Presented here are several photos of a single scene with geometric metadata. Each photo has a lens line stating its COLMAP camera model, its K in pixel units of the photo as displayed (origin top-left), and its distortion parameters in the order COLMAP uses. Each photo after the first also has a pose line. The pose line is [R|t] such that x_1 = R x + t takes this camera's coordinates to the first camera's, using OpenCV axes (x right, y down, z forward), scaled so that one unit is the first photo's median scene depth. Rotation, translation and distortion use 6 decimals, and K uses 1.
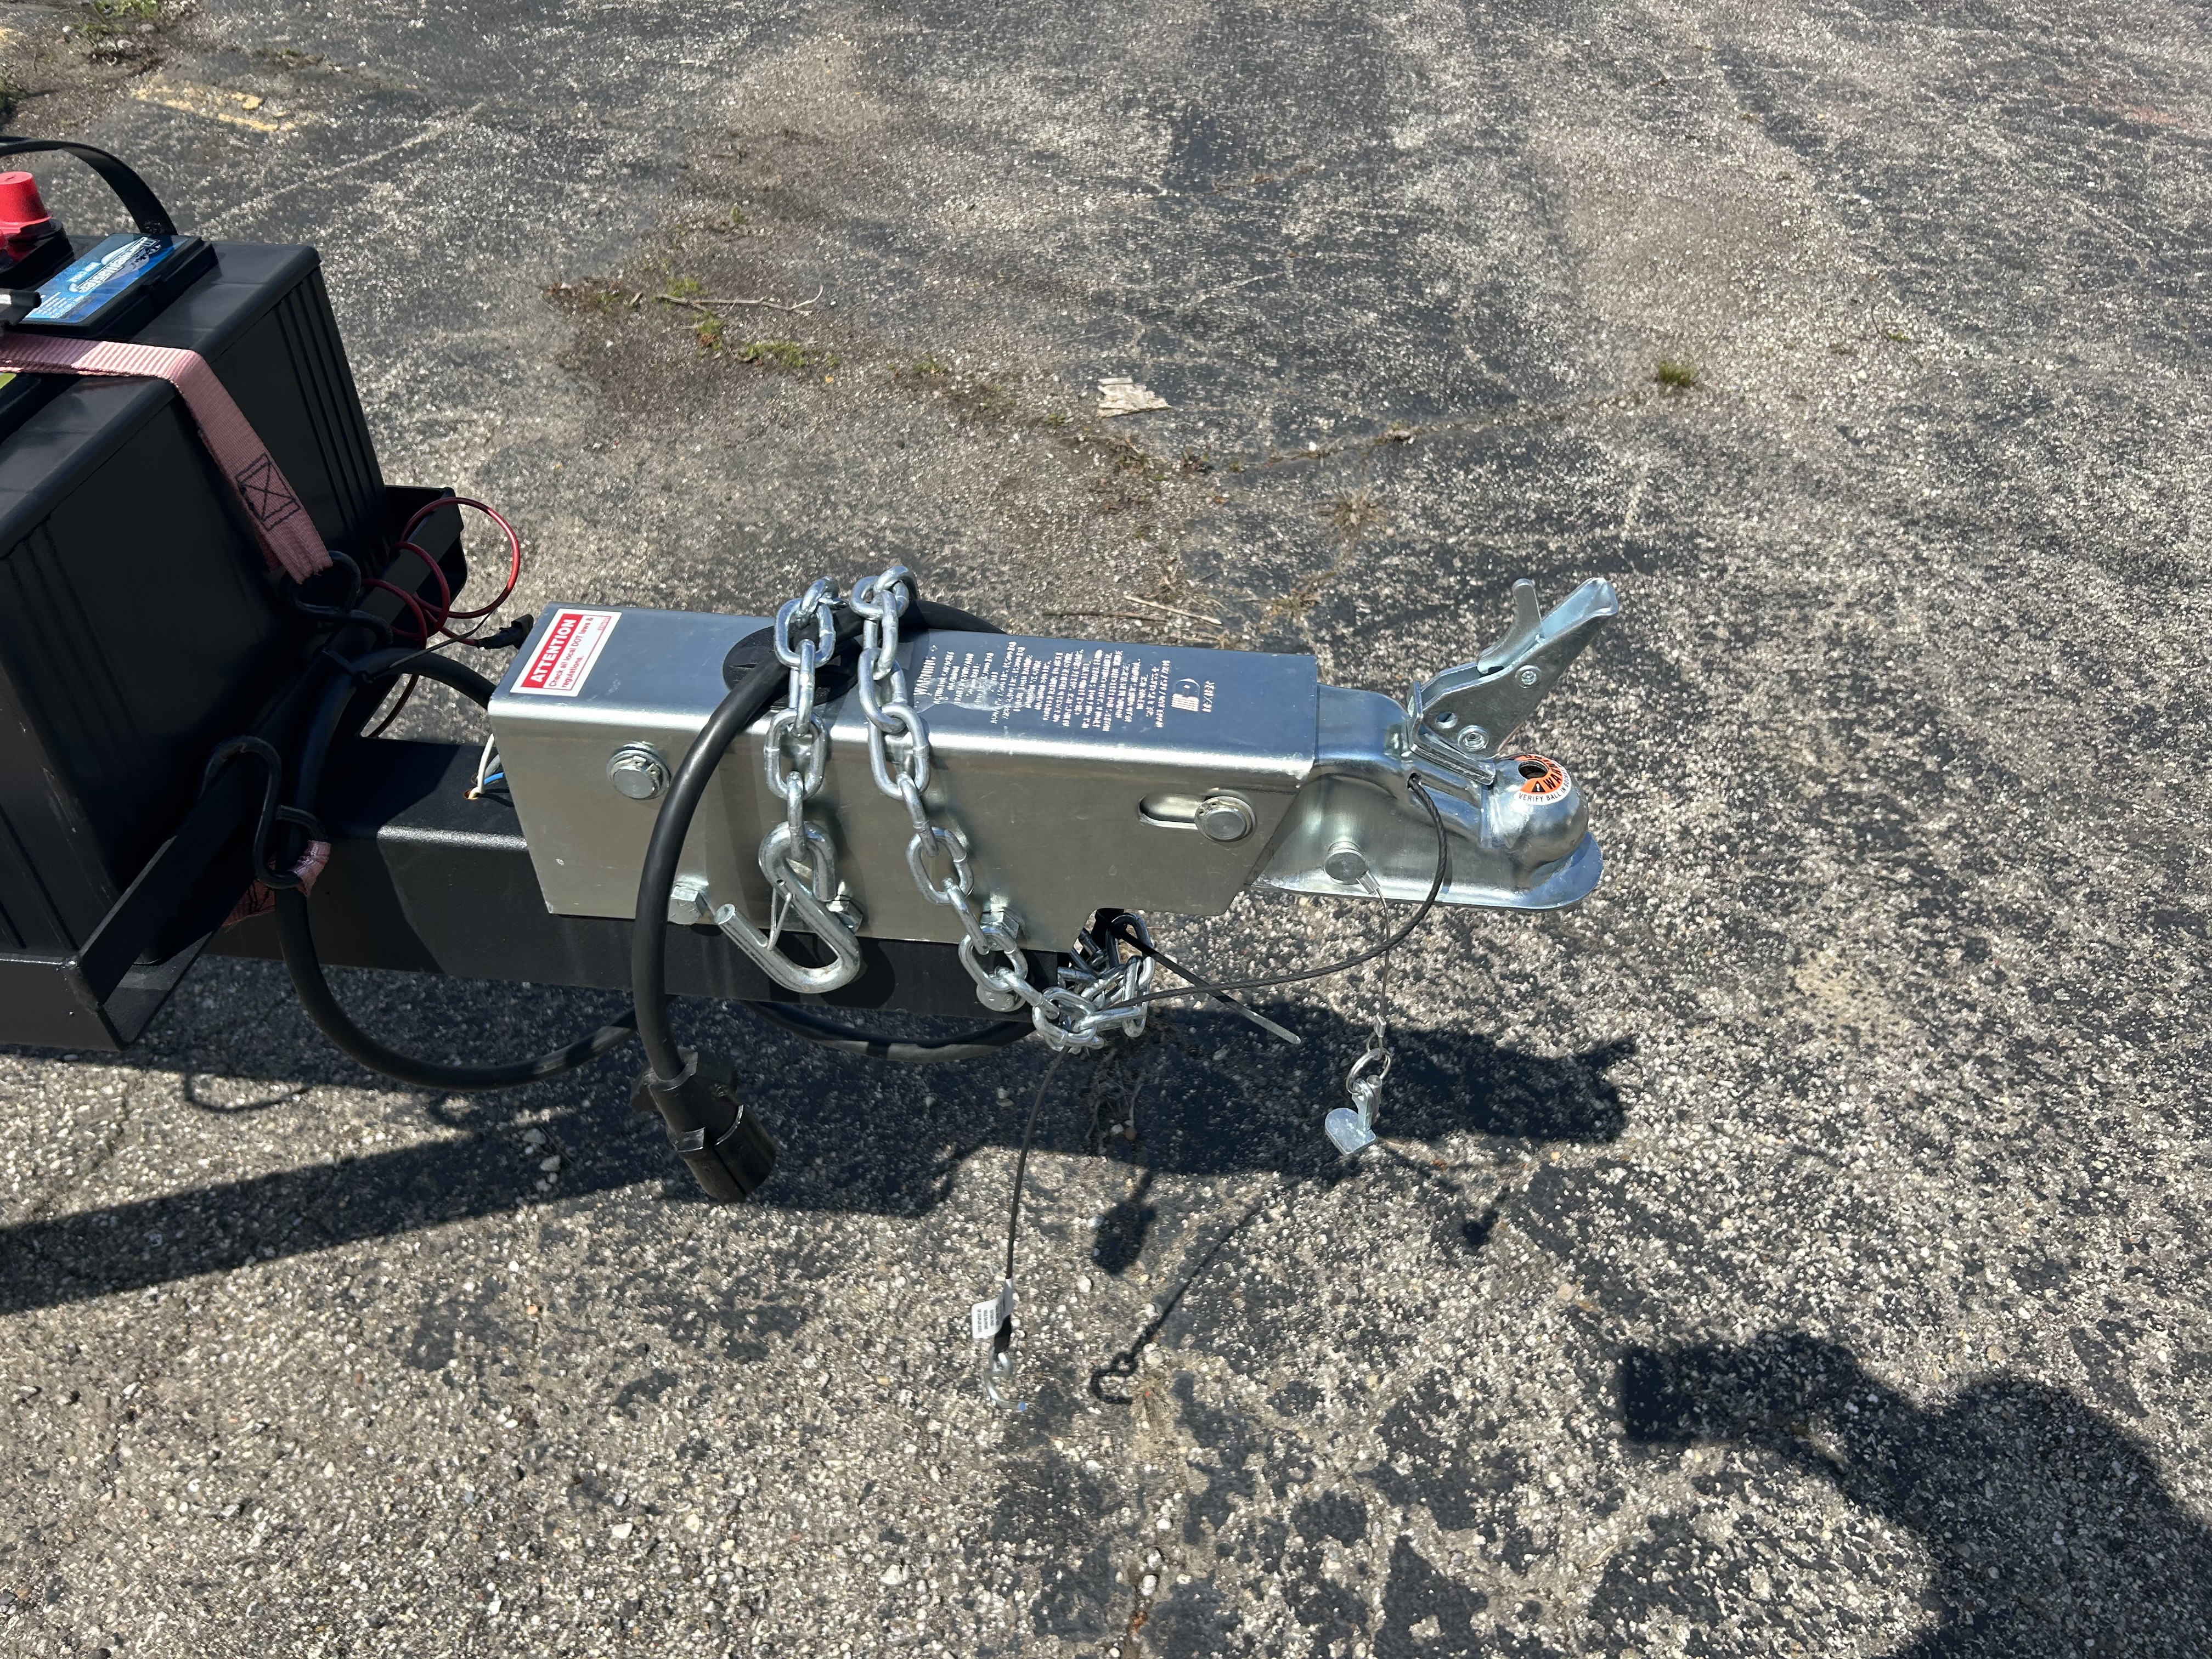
lens RADIAL K [[1602.9, 0, 1120.5], [0, 1602.9, 827.8], [0, 0, 1]] dist [-0.000347, -0.022683]
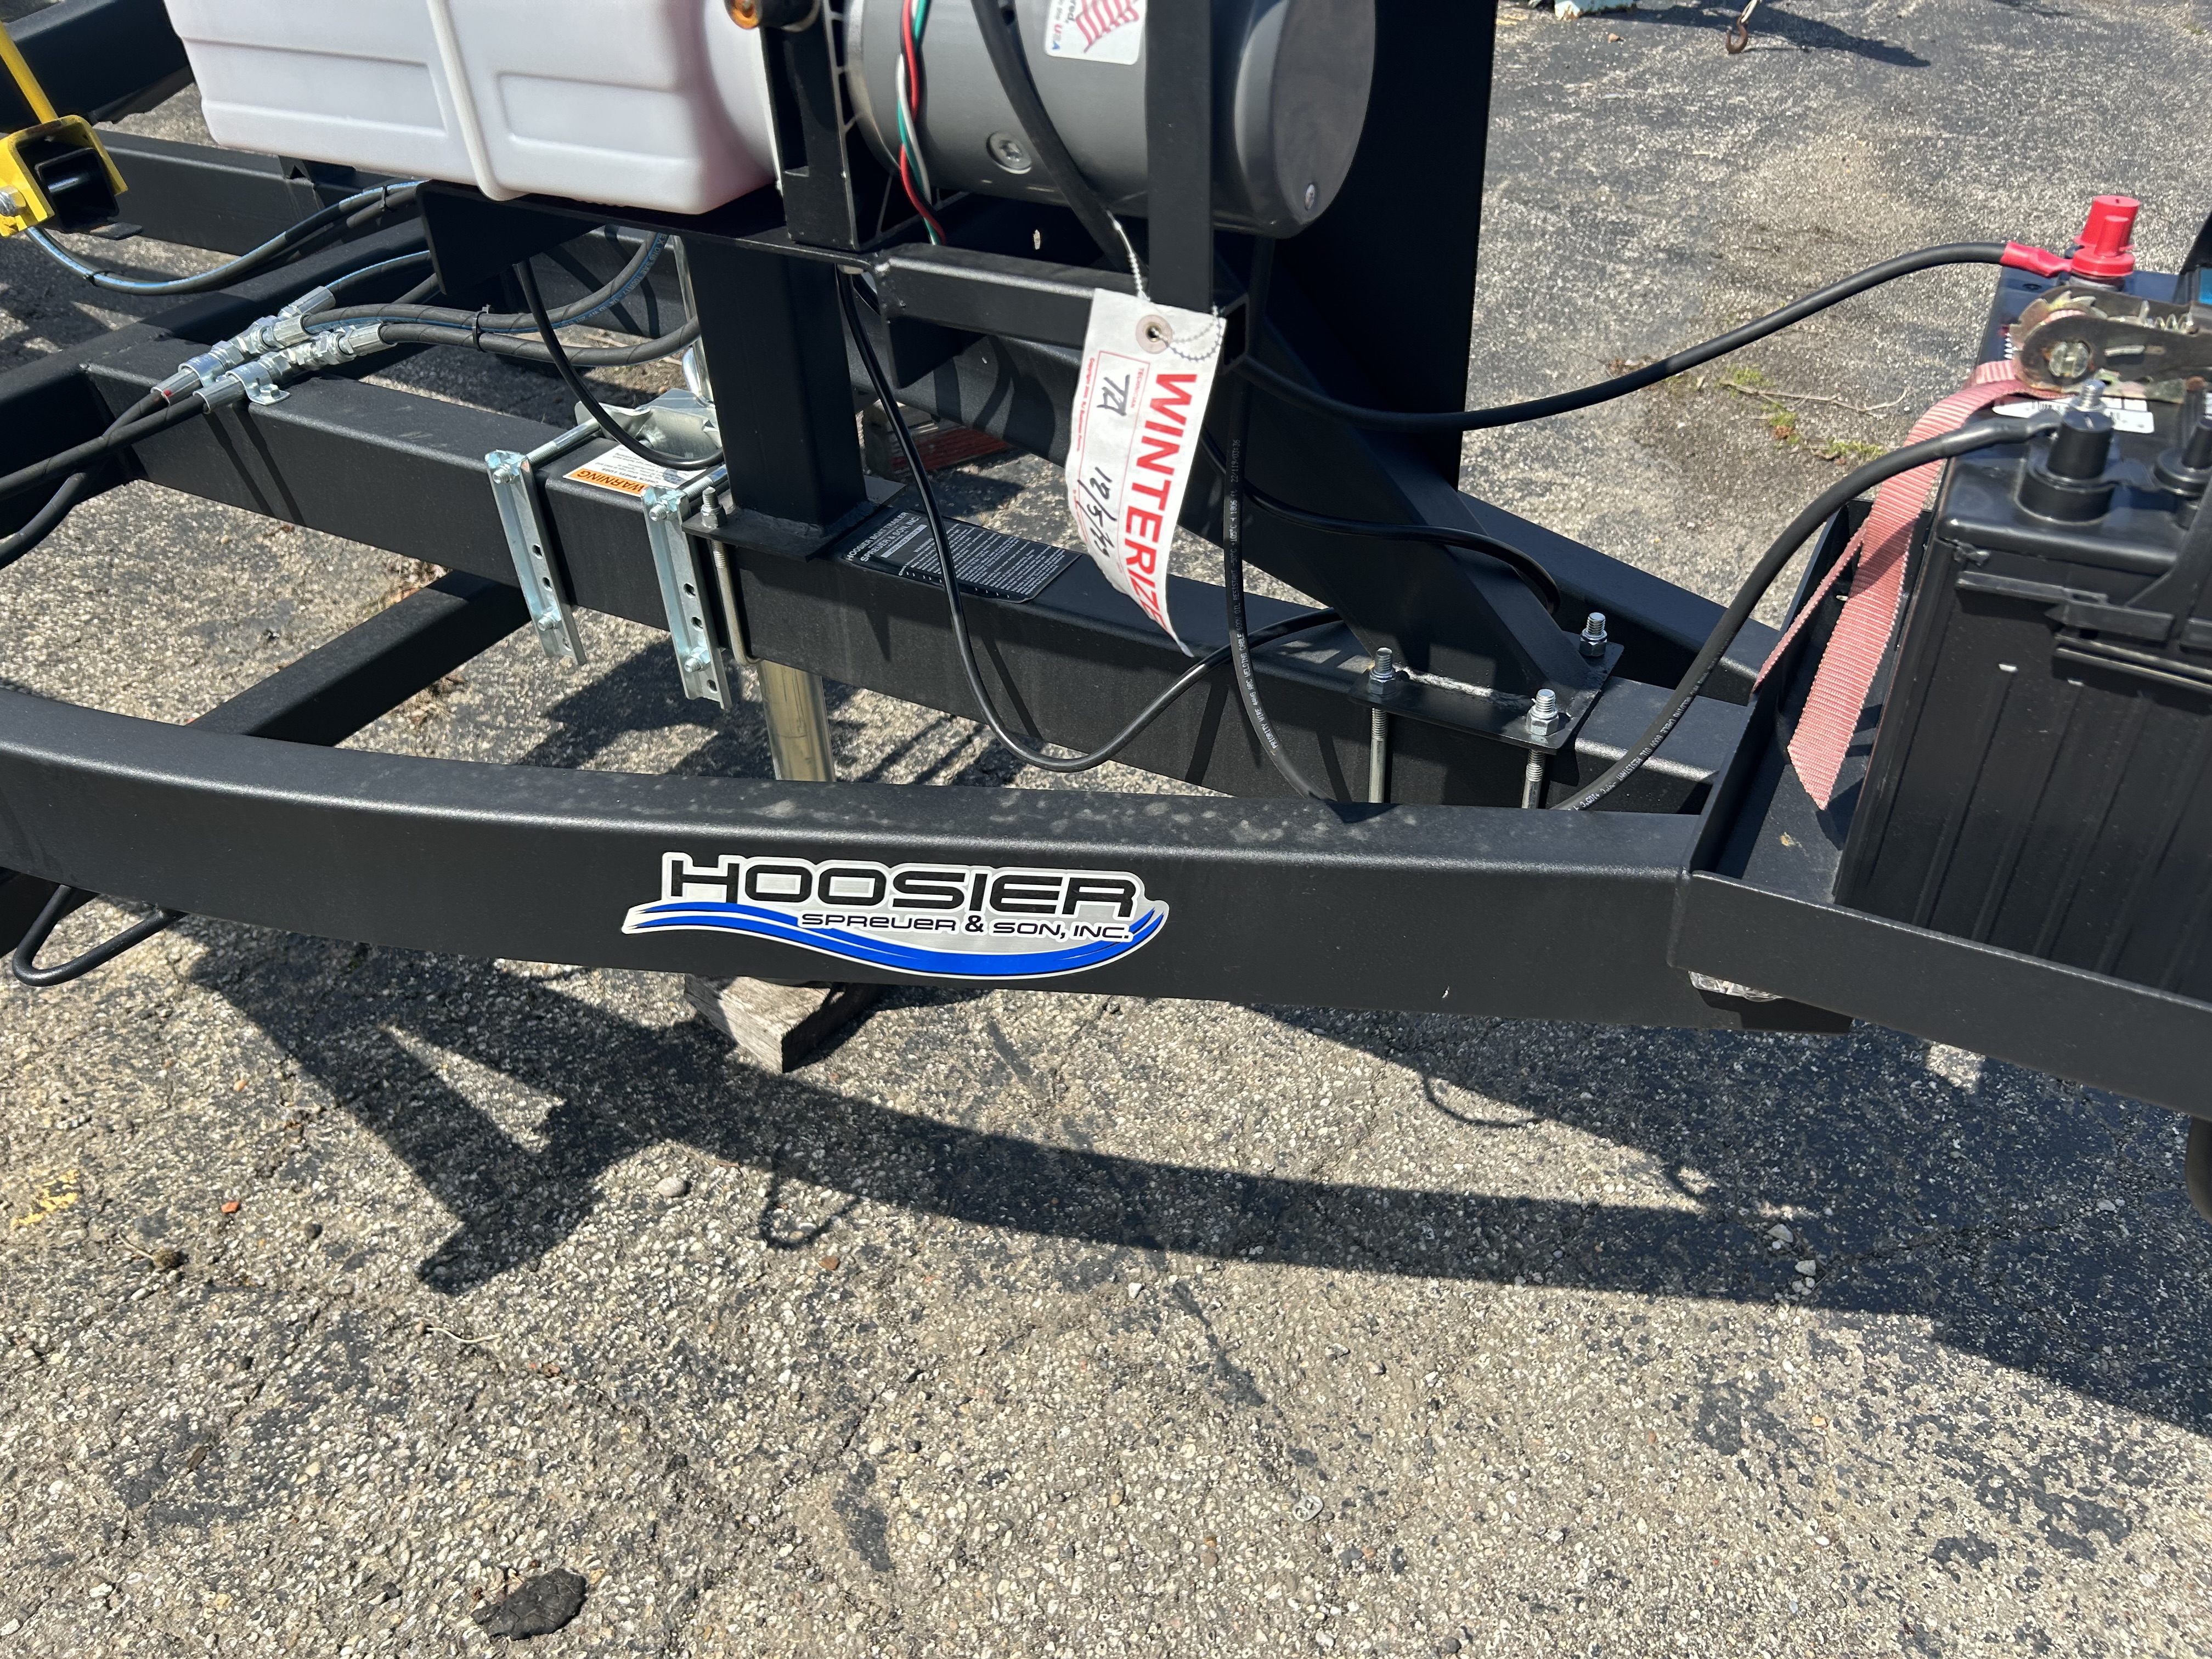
lens RADIAL K [[1602.9, 0, 1120.5], [0, 1602.9, 827.8], [0, 0, 1]] dist [-0.000347, -0.022683]
pose [[0.910590, 0.200574, -0.361380, -0.451373], [-0.217986, 0.975922, -0.007615, 0.052149], [0.351151, 0.085710, 0.932388, -0.059182]]
